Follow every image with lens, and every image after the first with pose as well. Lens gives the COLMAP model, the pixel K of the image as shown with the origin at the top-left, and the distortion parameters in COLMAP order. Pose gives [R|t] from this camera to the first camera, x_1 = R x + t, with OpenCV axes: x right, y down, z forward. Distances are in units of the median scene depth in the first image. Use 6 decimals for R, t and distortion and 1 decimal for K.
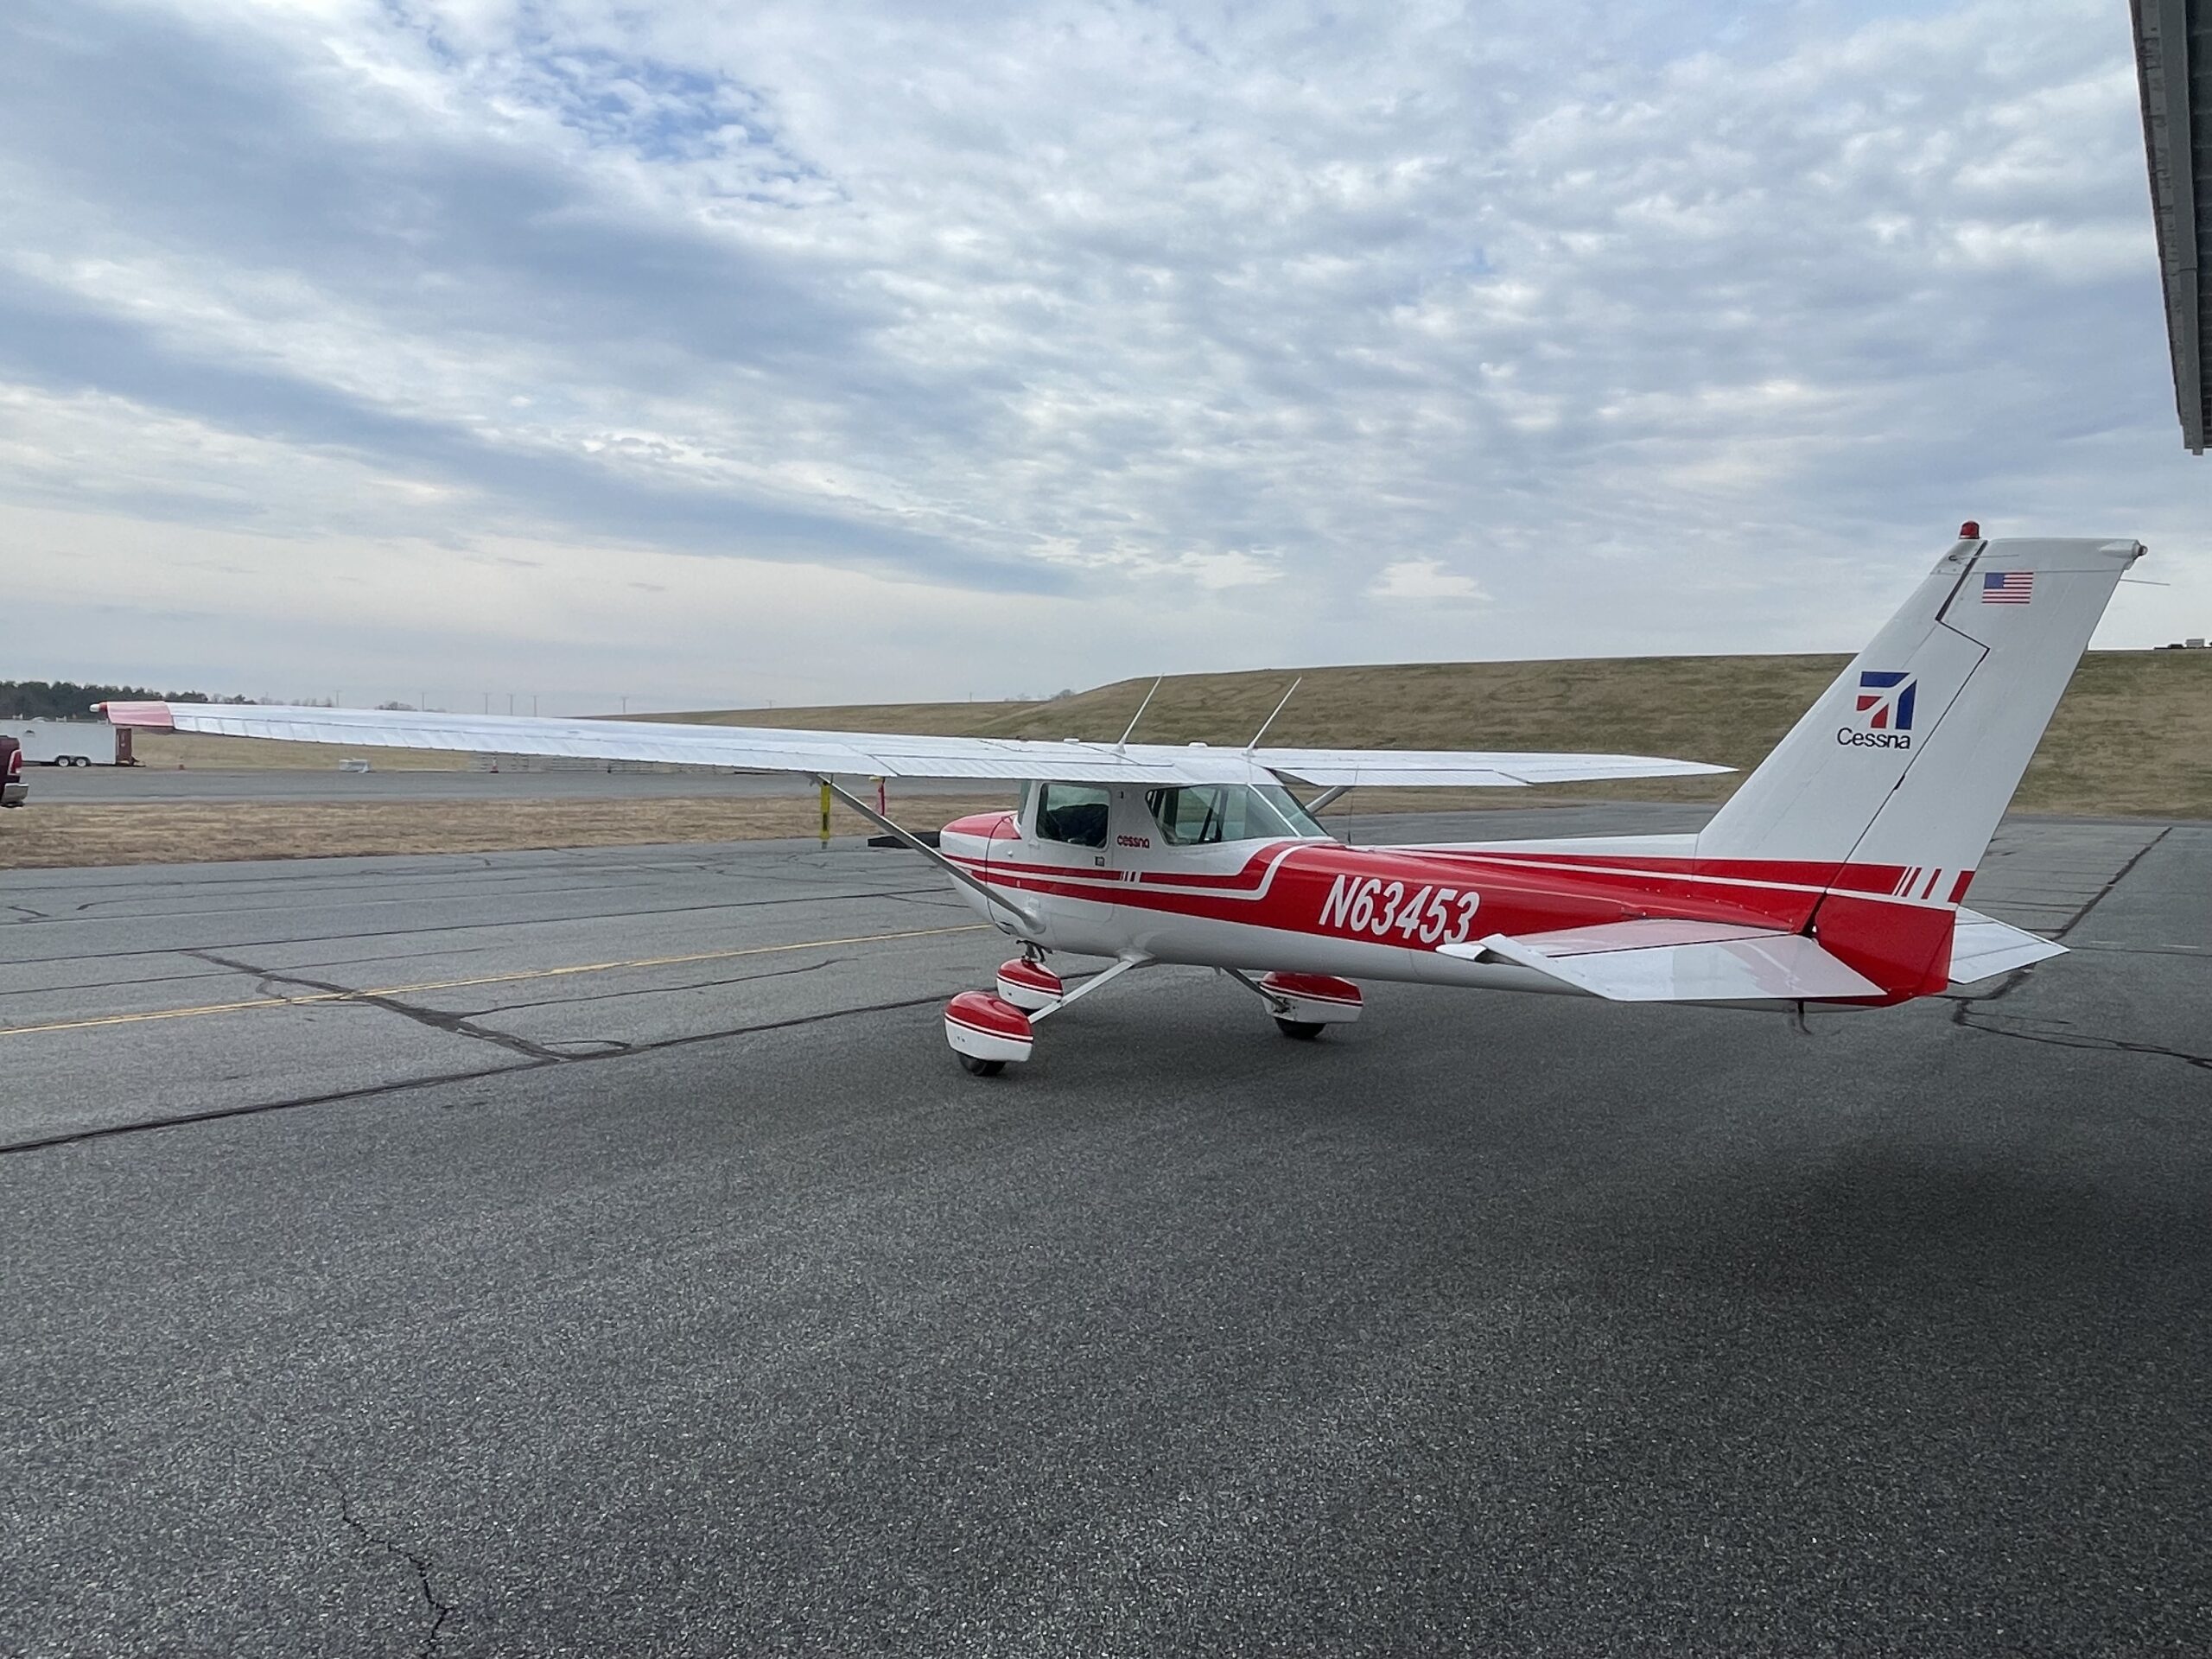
lens RADIAL K [[1510.6, 0, 1102.8], [0, 1510.6, 828.1], [0, 0, 1]] dist [0.000734, 0.000034]
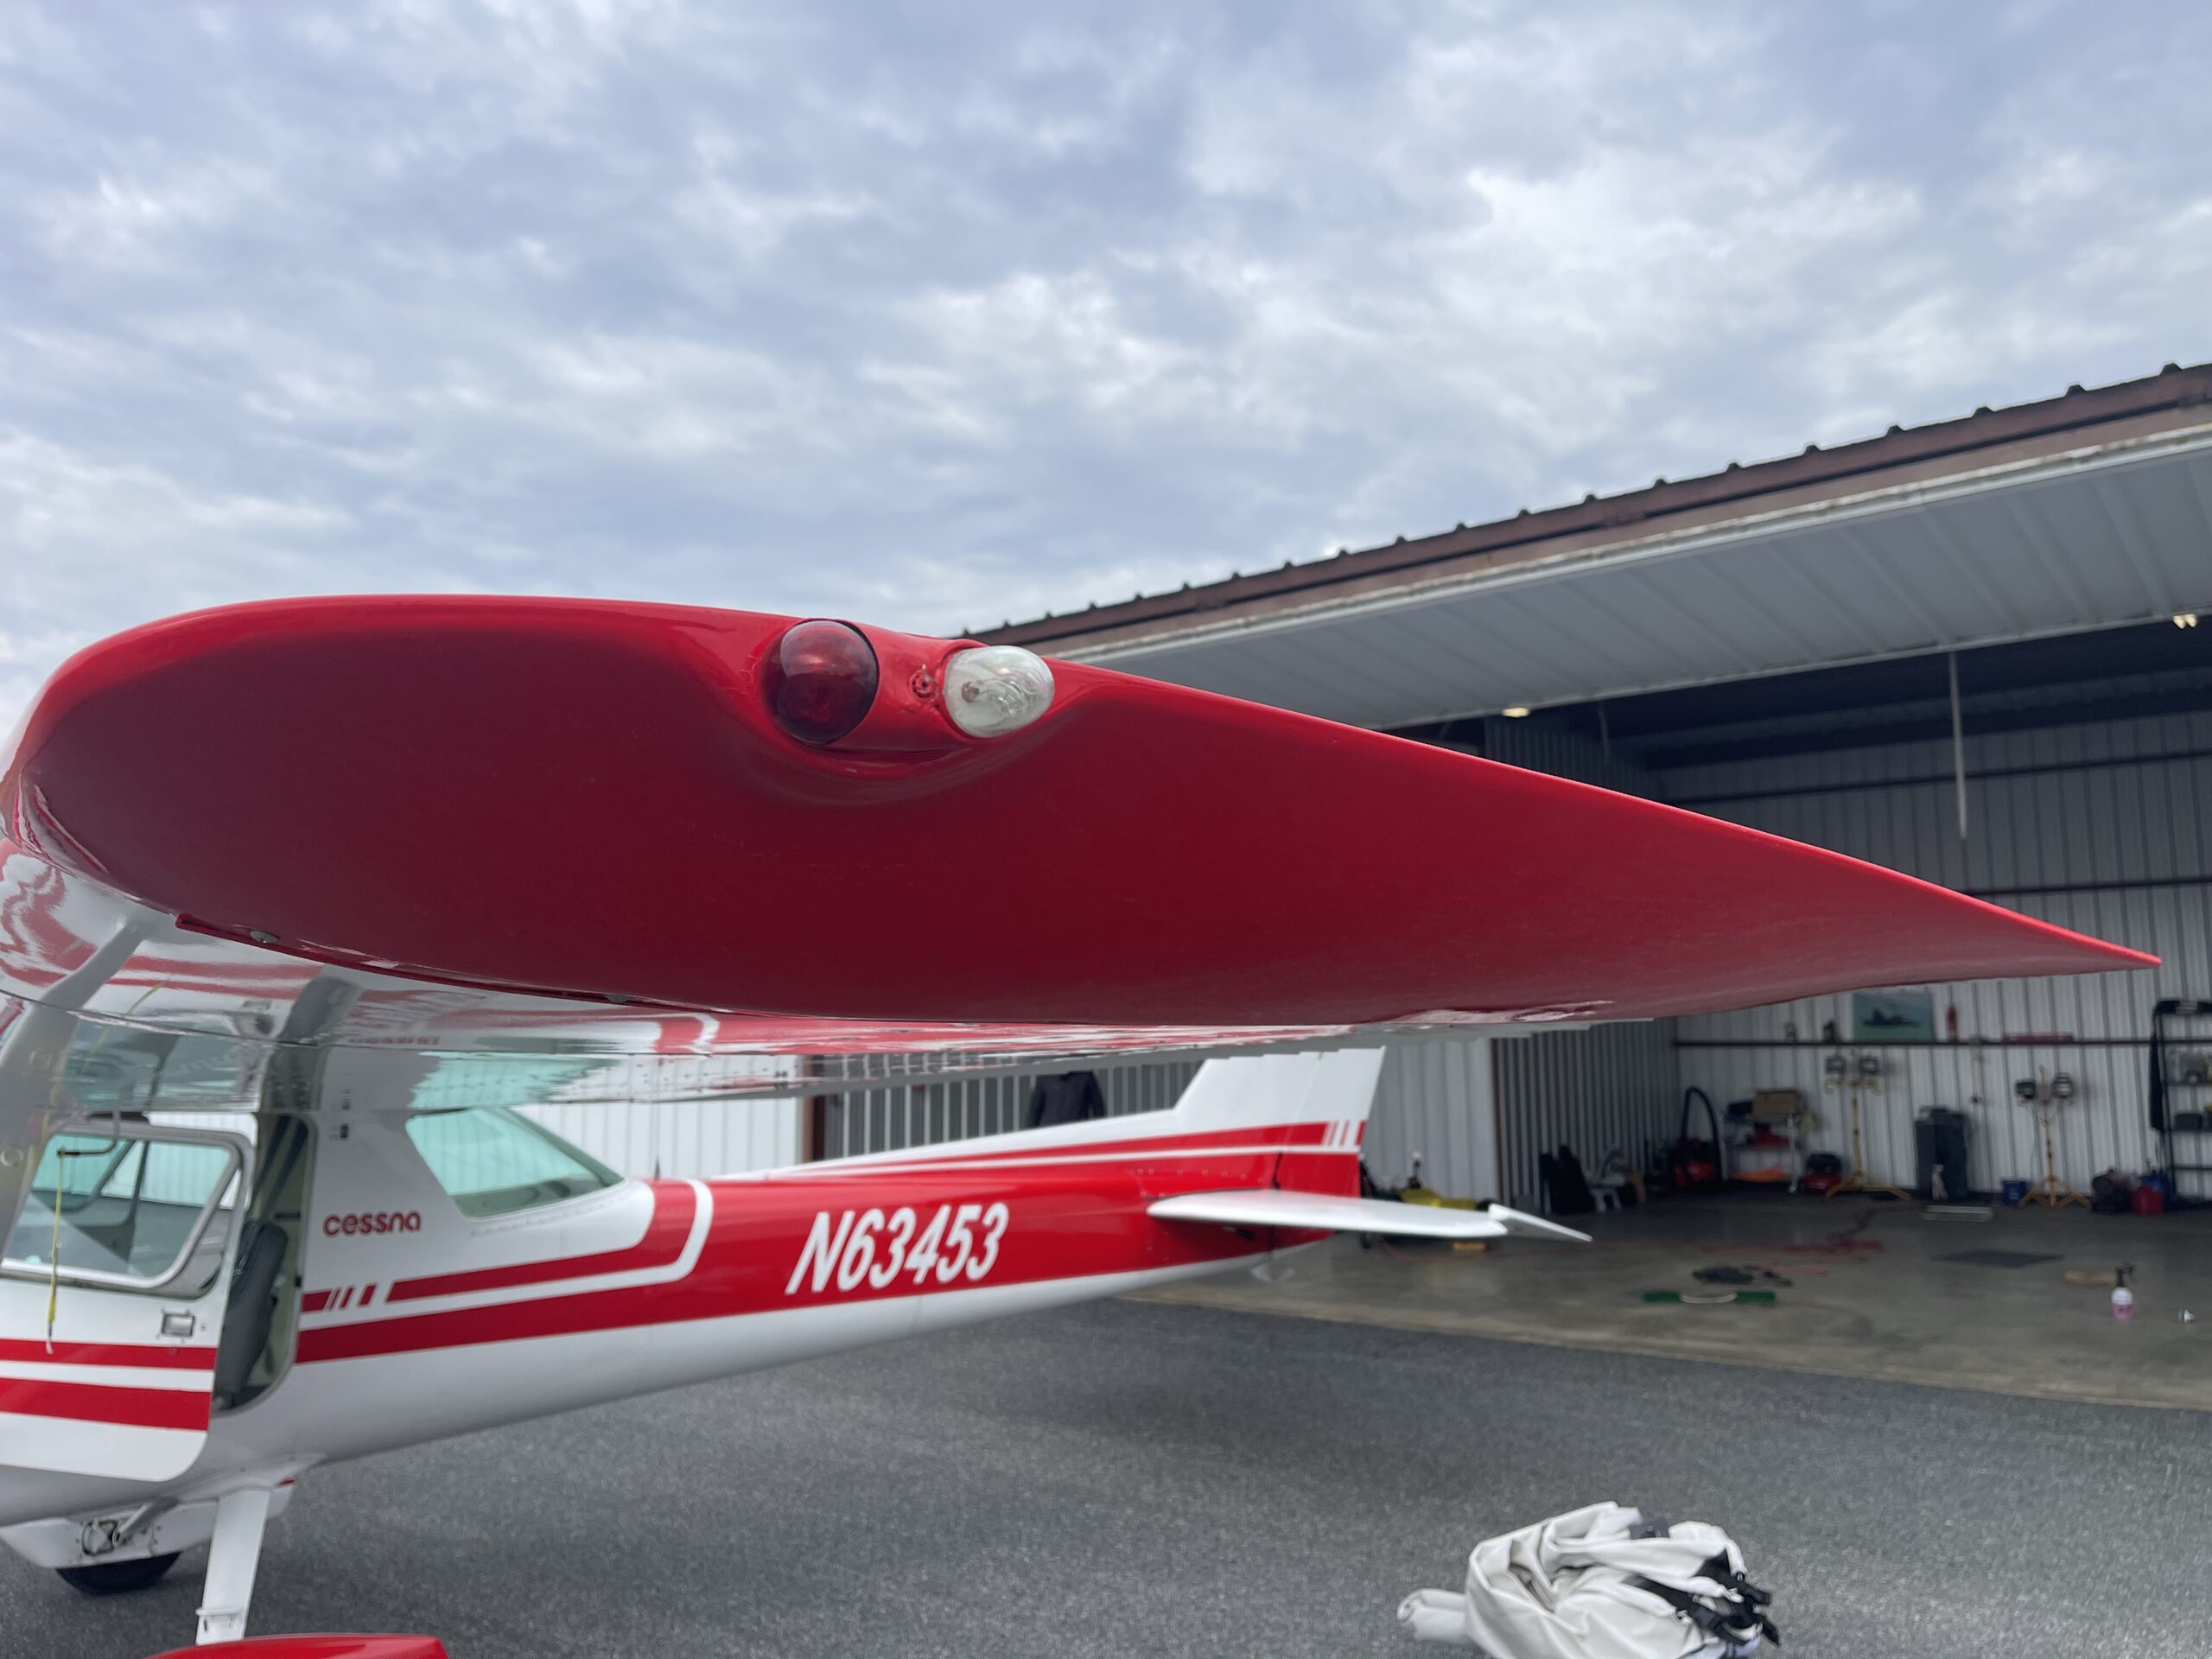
lens RADIAL K [[1701.4, 0, 1106.4], [0, 1701.4, 830.9], [0, 0, 1]] dist [0.031228, -0.001601]
pose [[0.019992, 0.094586, 0.995316, -0.659633], [0.049315, 0.994210, -0.095471, -0.064651], [-0.998583, 0.050993, 0.015212, 0.872034]]
